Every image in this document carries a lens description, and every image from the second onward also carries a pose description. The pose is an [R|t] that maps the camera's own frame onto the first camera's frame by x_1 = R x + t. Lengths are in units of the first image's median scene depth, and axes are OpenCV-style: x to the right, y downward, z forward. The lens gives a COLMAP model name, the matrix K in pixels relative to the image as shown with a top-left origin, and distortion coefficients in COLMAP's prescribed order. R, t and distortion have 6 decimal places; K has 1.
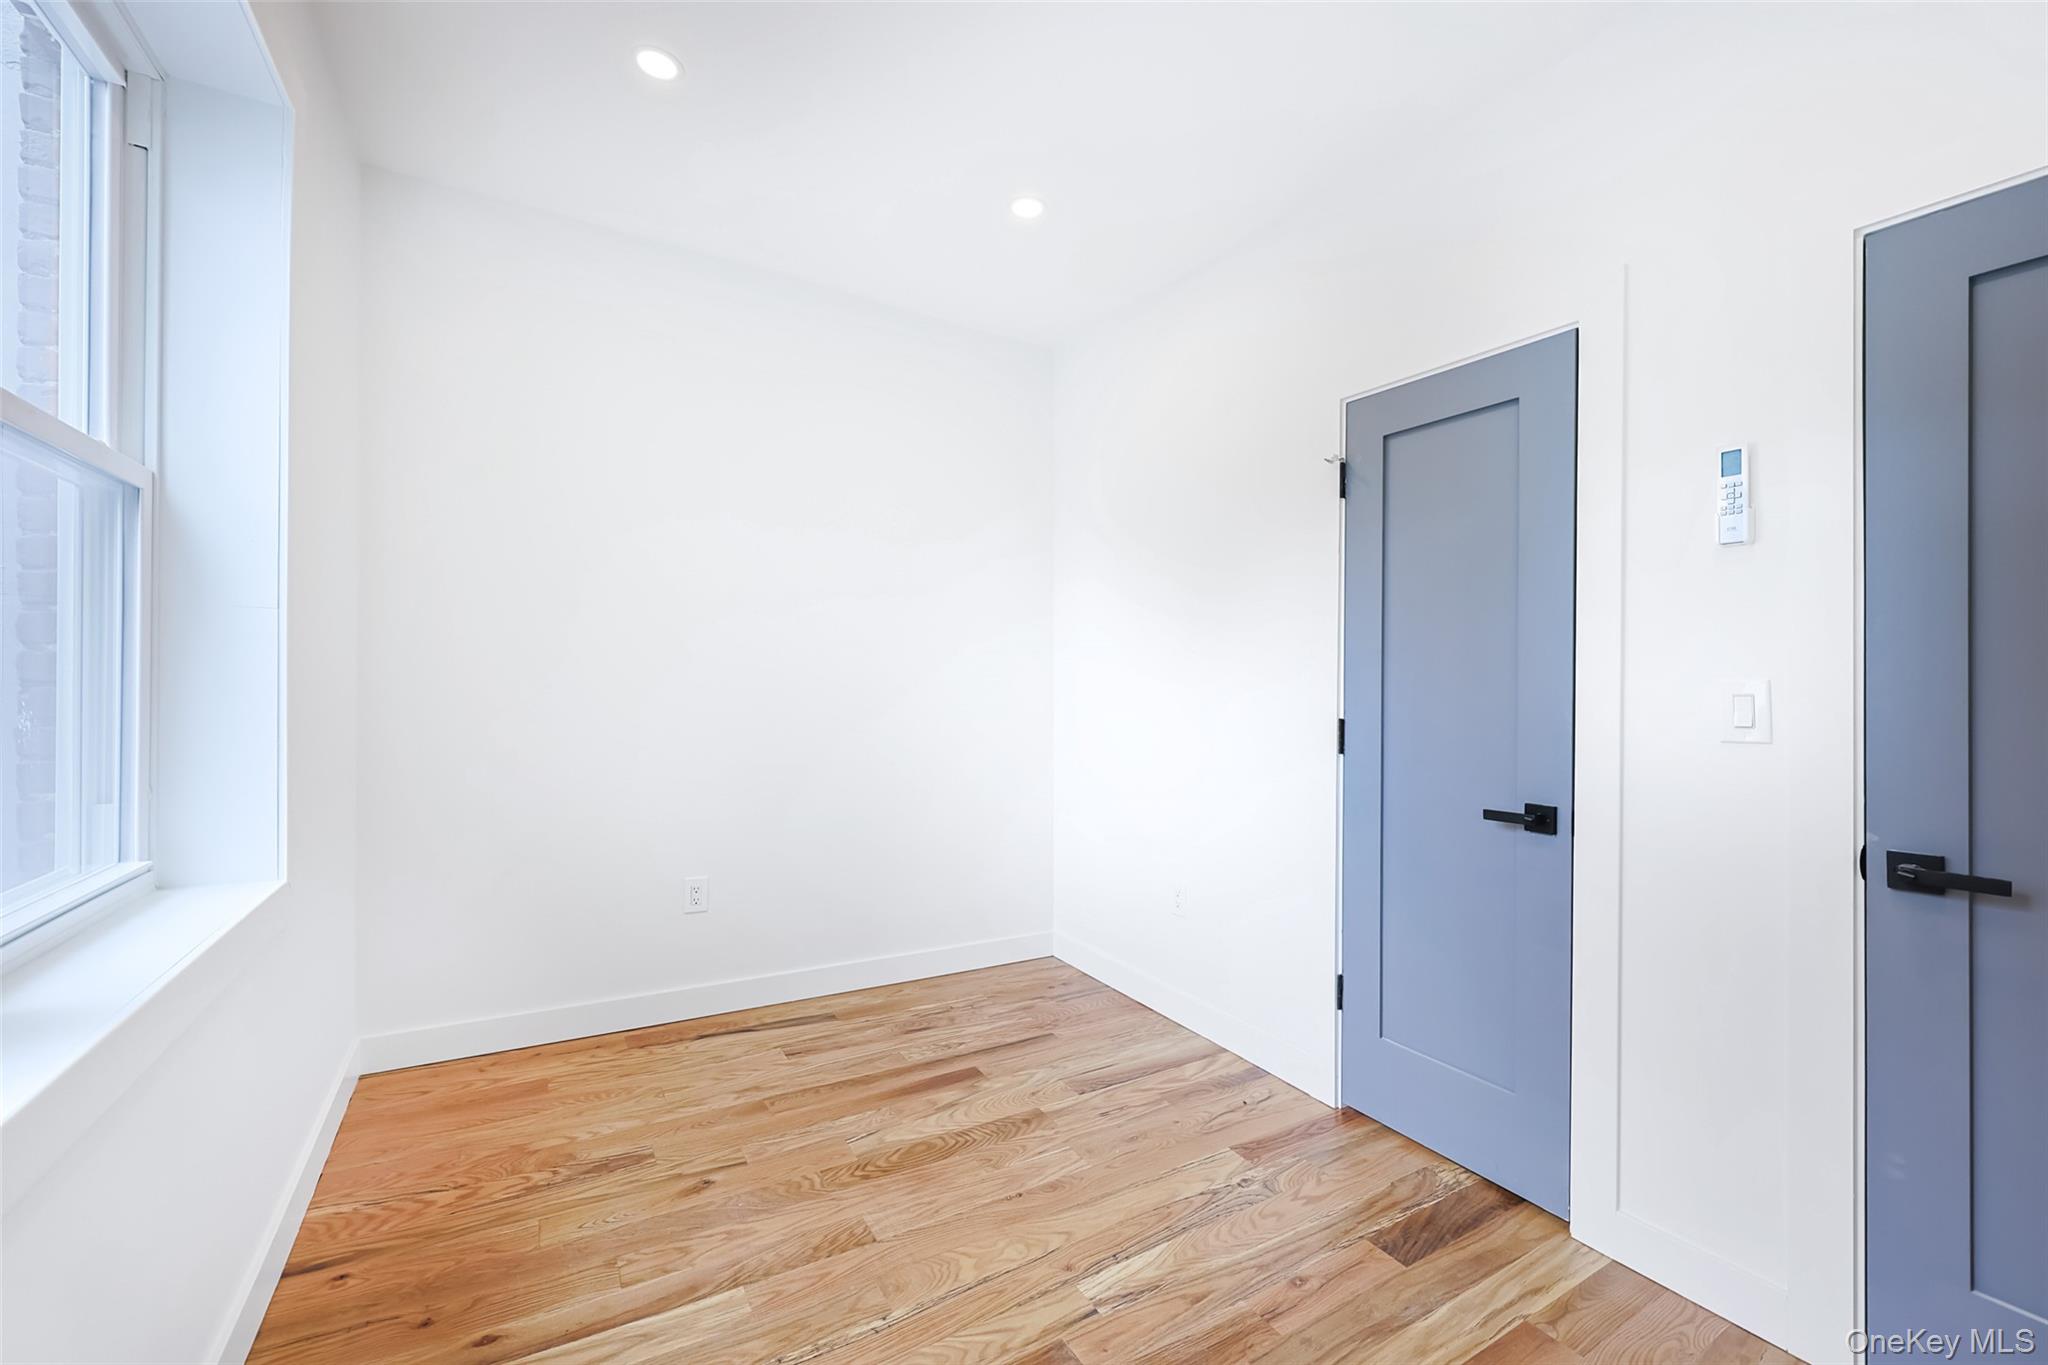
lens RADIAL K [[843.5, 0, 1034.4], [0, 843.5, 692.8], [0, 0, 1]] dist [0.001397, -0.000125]
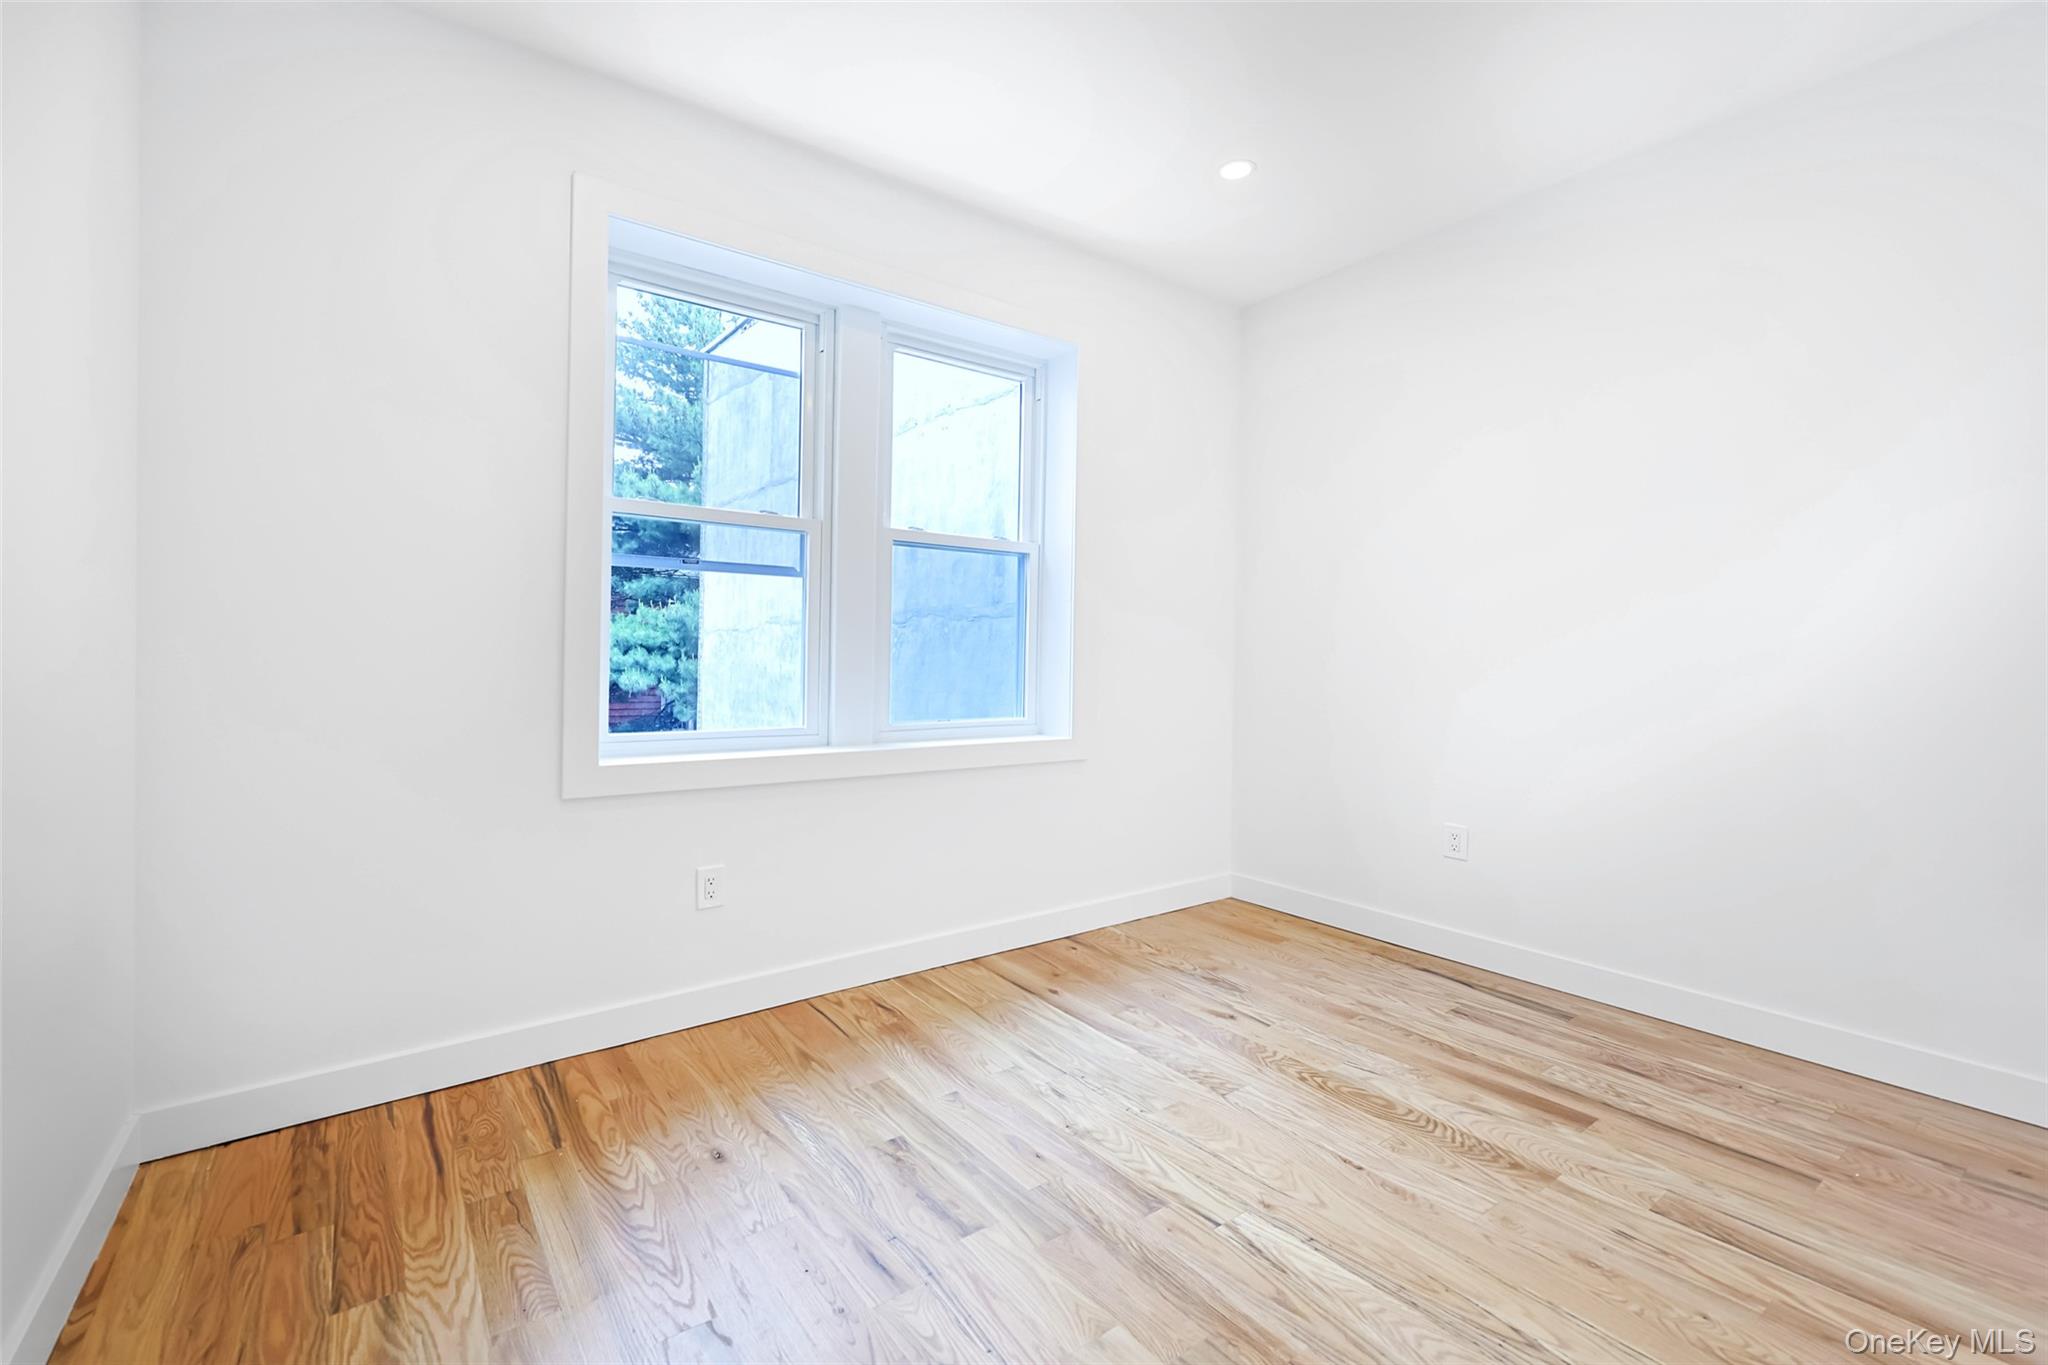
lens RADIAL K [[858.5, 0, 1030.6], [0, 858.5, 688.2], [0, 0, 1]] dist [0.000794, 0.000073]
pose [[0.114496, 0.011536, -0.993357, 0.677890], [-0.008331, 0.999909, 0.010652, 0.049341], [0.993389, 0.007056, 0.114582, 0.414946]]
